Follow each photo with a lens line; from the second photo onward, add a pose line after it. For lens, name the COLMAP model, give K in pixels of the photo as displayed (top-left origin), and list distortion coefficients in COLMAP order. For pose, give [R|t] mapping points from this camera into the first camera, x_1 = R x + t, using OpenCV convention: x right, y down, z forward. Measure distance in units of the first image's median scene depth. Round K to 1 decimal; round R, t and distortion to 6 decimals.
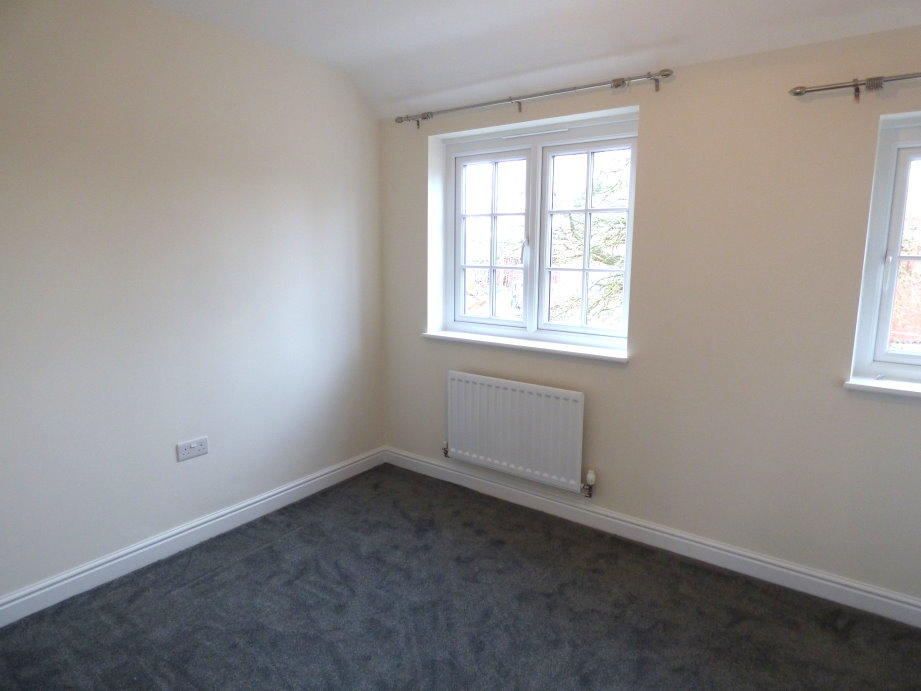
lens RADIAL K [[581.8, 0, 462.9], [0, 581.8, 341.7], [0, 0, 1]] dist [0.072510, -0.002209]
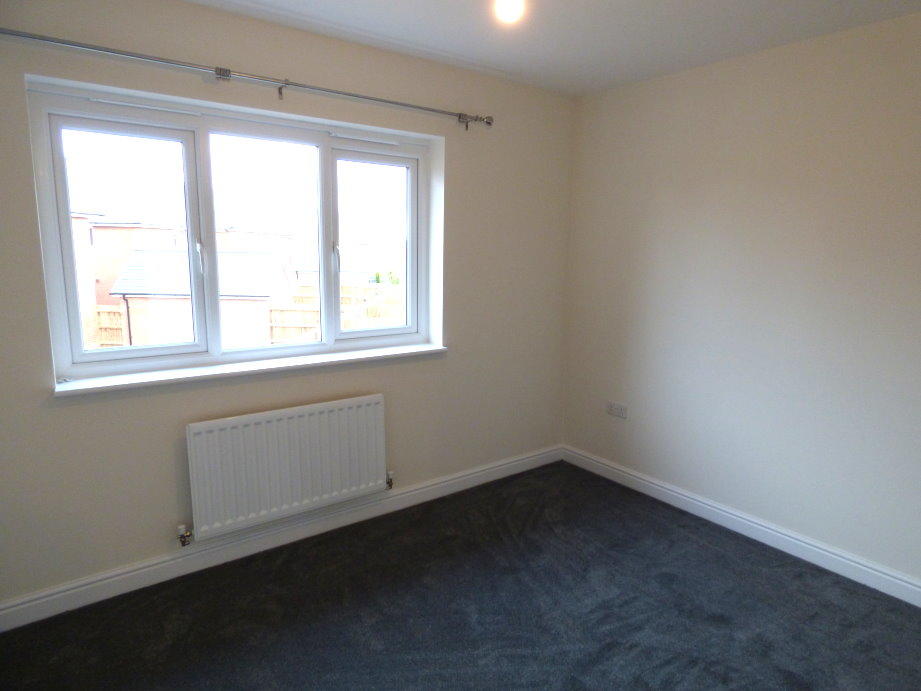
lens RADIAL K [[581.8, 0, 467.0], [0, 581.8, 347.1], [0, 0, 1]] dist [0.072510, -0.002209]
pose [[0.298836, -0.159730, 0.940842, -0.580945], [0.158101, 0.980555, 0.116255, -0.073328], [-0.941117, 0.114007, 0.318279, 0.415811]]
